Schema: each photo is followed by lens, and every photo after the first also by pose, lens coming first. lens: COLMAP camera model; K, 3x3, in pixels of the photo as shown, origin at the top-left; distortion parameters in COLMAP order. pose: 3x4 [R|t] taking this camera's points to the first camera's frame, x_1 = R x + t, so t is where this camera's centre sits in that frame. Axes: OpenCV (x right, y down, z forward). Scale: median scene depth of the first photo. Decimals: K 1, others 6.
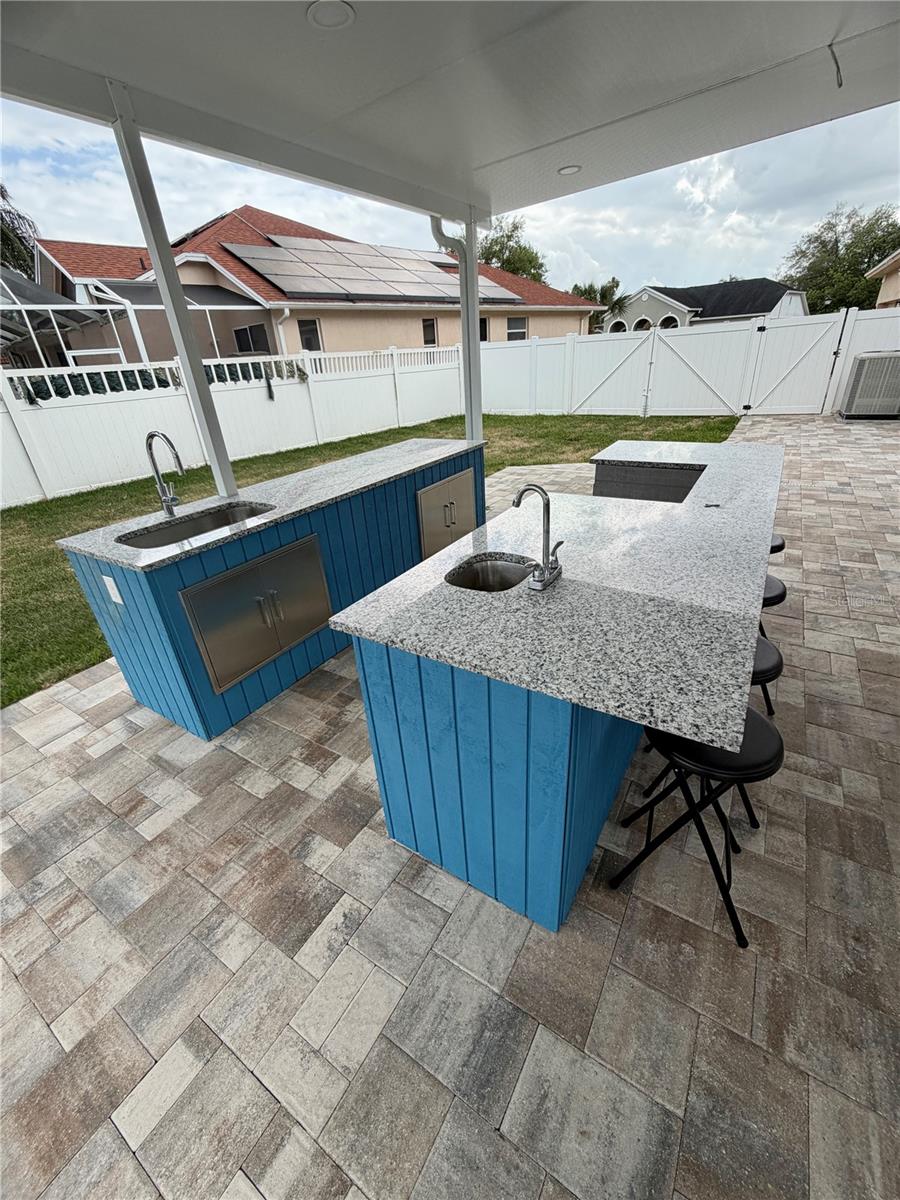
lens RADIAL K [[481.3, 0, 451.4], [0, 481.3, 600.3], [0, 0, 1]] dist [-0.000097, -0.000401]
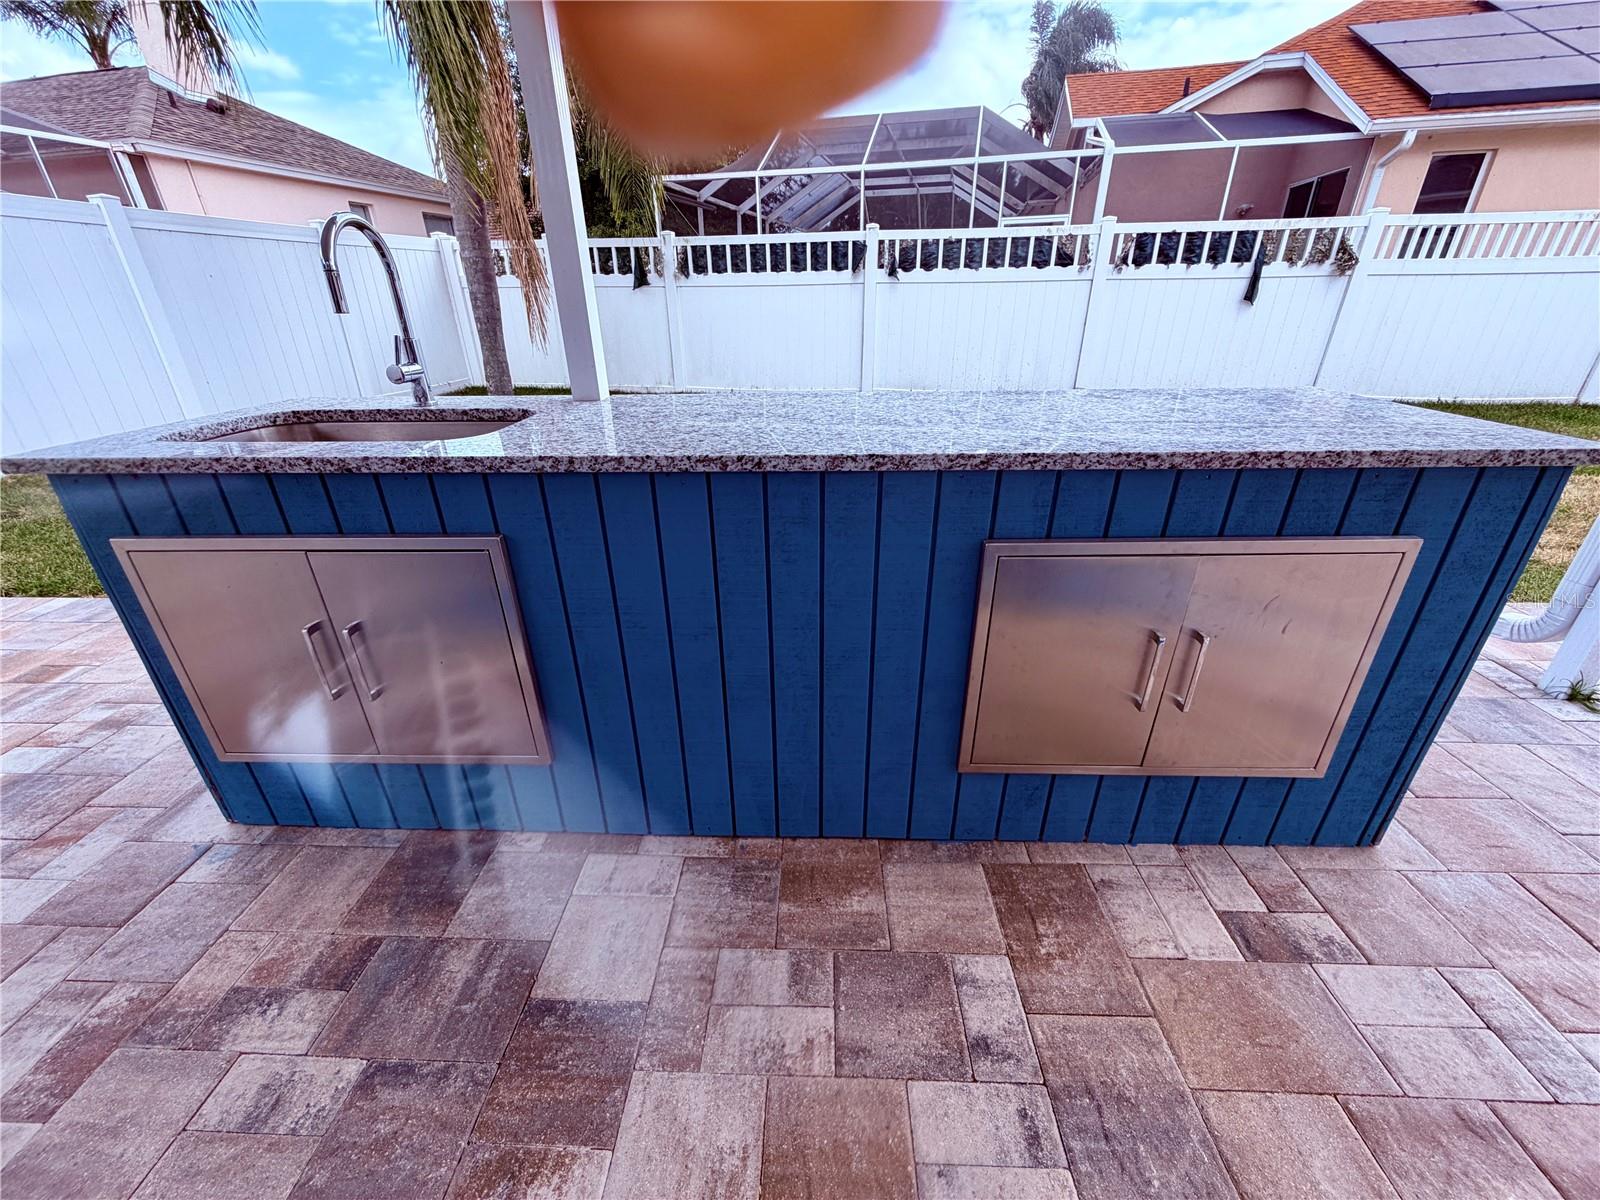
lens RADIAL K [[641.7, 0, 793.9], [0, 641.7, 599.4], [0, 0, 1]] dist [-0.000097, -0.000401]
pose [[0.499333, 0.424648, -0.755209, 0.073908], [-0.409588, 0.883798, 0.226139, -0.108437], [0.763482, 0.196406, 0.615240, 0.325716]]
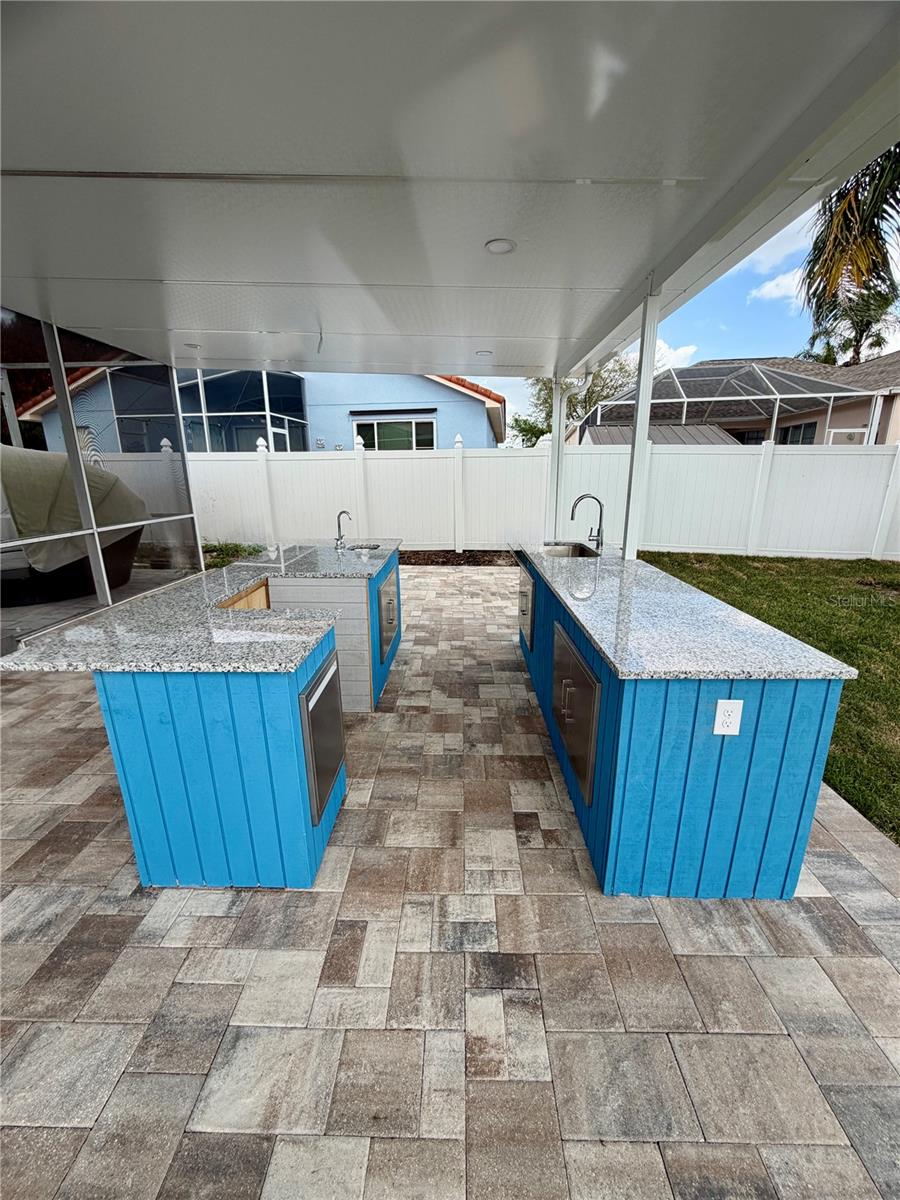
lens RADIAL K [[481.3, 0, 452.3], [0, 481.3, 596.2], [0, 0, 1]] dist [-0.000097, -0.000401]
pose [[-0.853581, 0.201438, -0.480439, 0.205717], [-0.180079, 0.751283, 0.634937, -0.337066], [0.488846, 0.628487, -0.605007, 0.635275]]
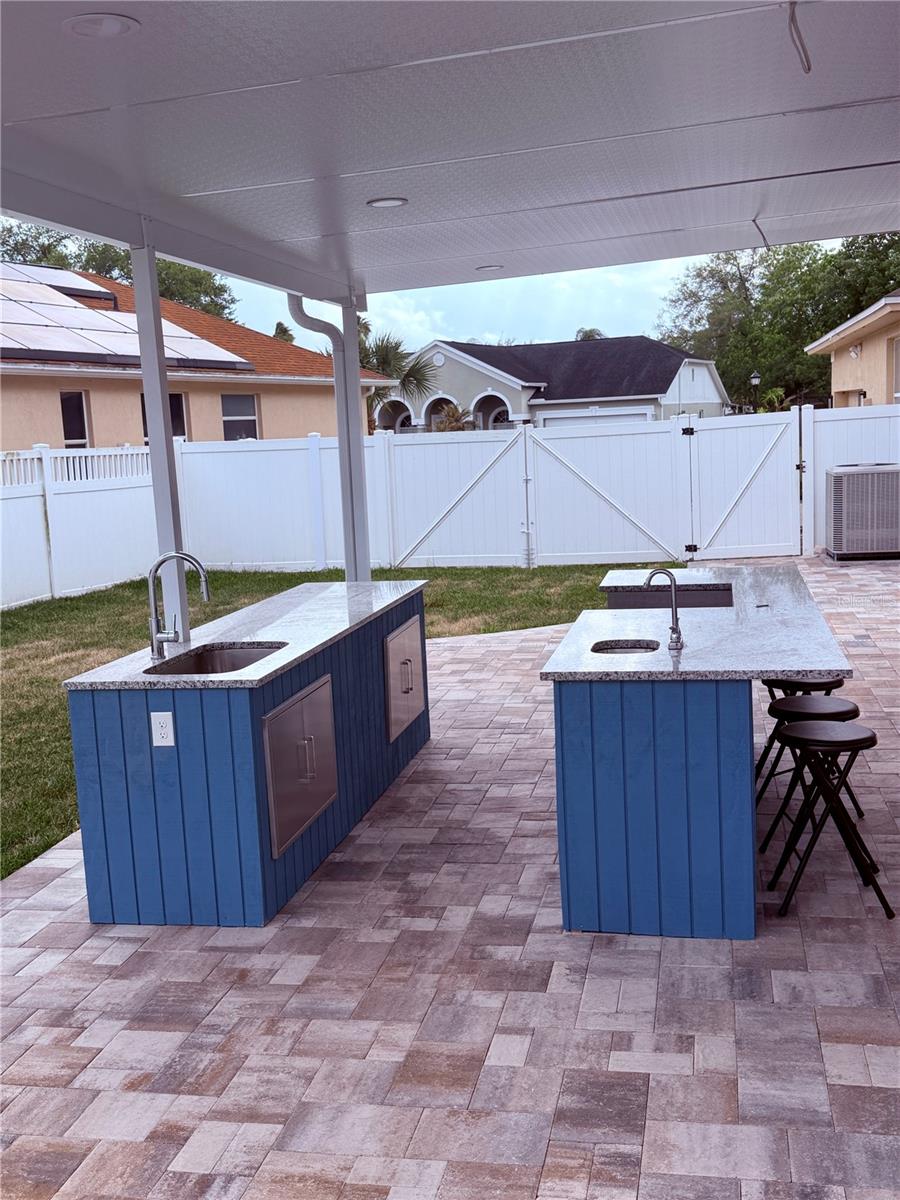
lens RADIAL K [[1225.9, 0, 442.0], [0, 1225.9, 612.8], [0, 0, 1]] dist [0.108896, 0.000000]
pose [[0.939066, -0.030825, 0.342352, -0.295761], [0.145484, 0.938008, -0.314603, 0.160229], [-0.311431, 0.345239, 0.885336, -0.332438]]
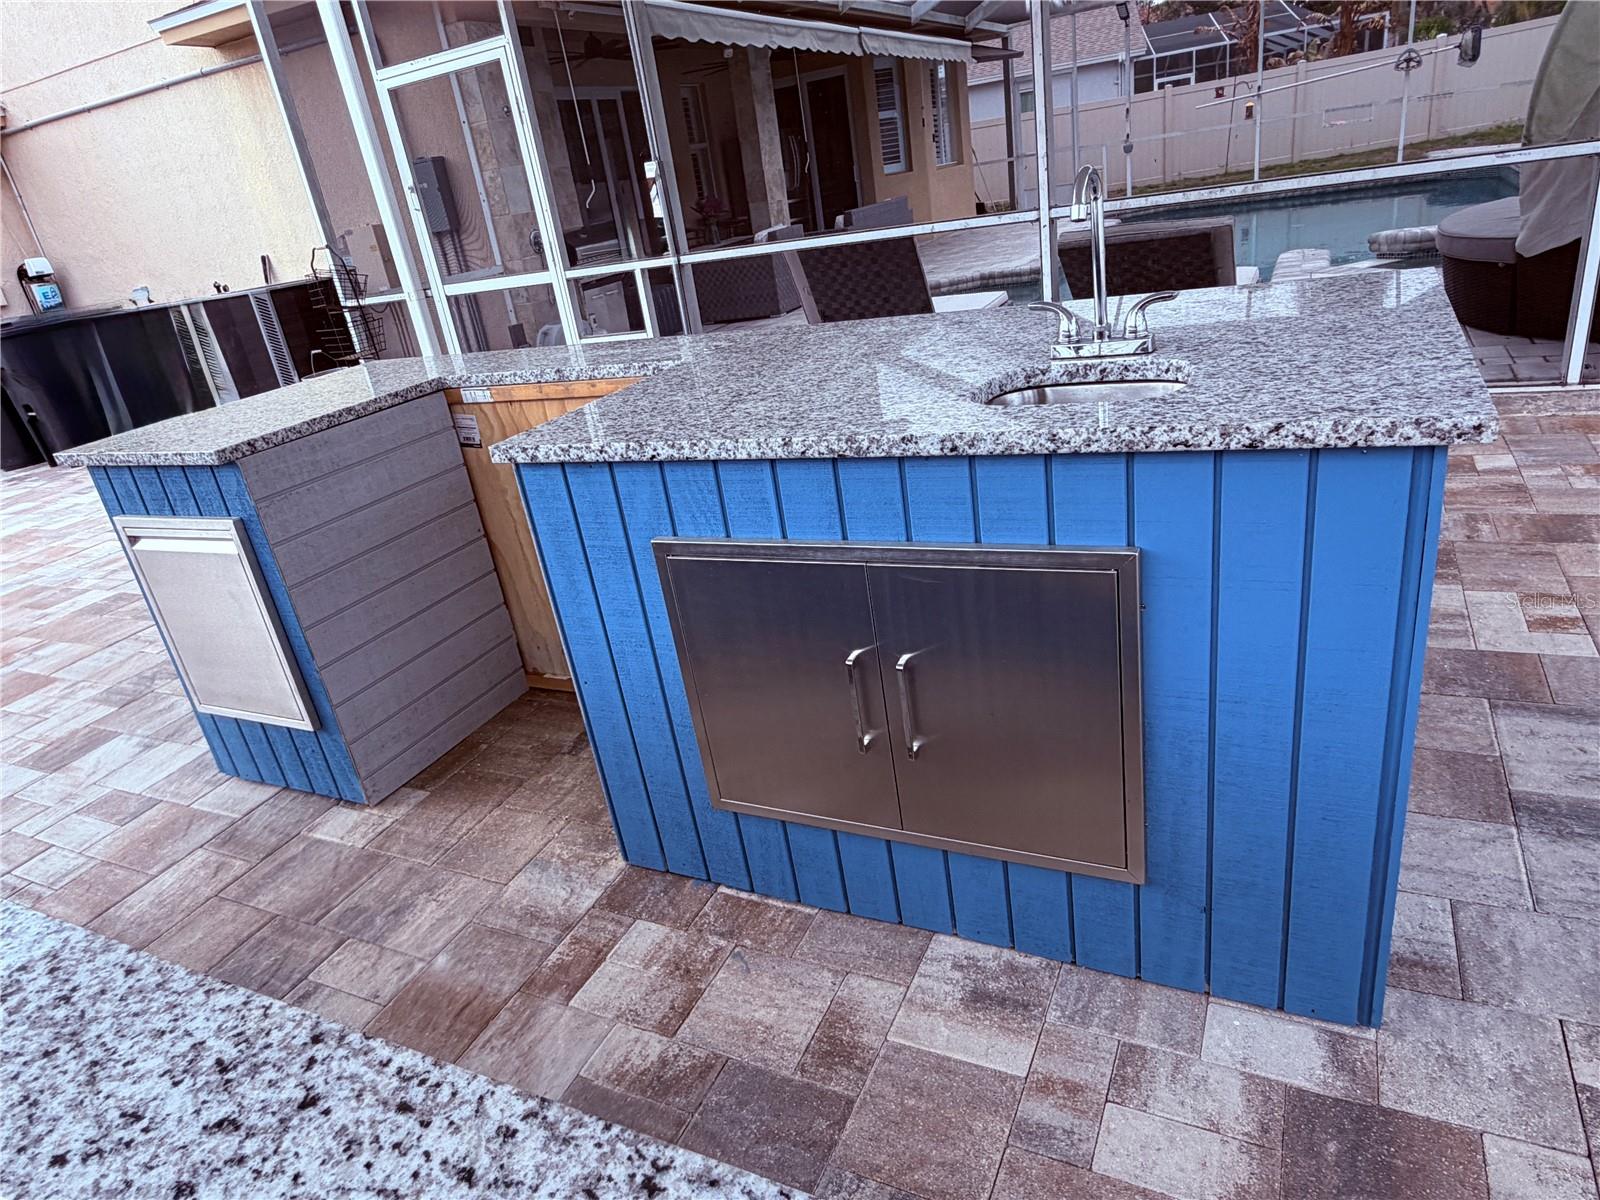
lens RADIAL K [[989.2, 0, 780.3], [0, 989.2, 604.9], [0, 0, 1]] dist [0.000992, 0.001966]
pose [[-0.079597, -0.323619, 0.942833, -0.188058], [0.590061, 0.747030, 0.306226, -0.079687], [-0.803426, 0.580704, 0.131493, 0.271810]]
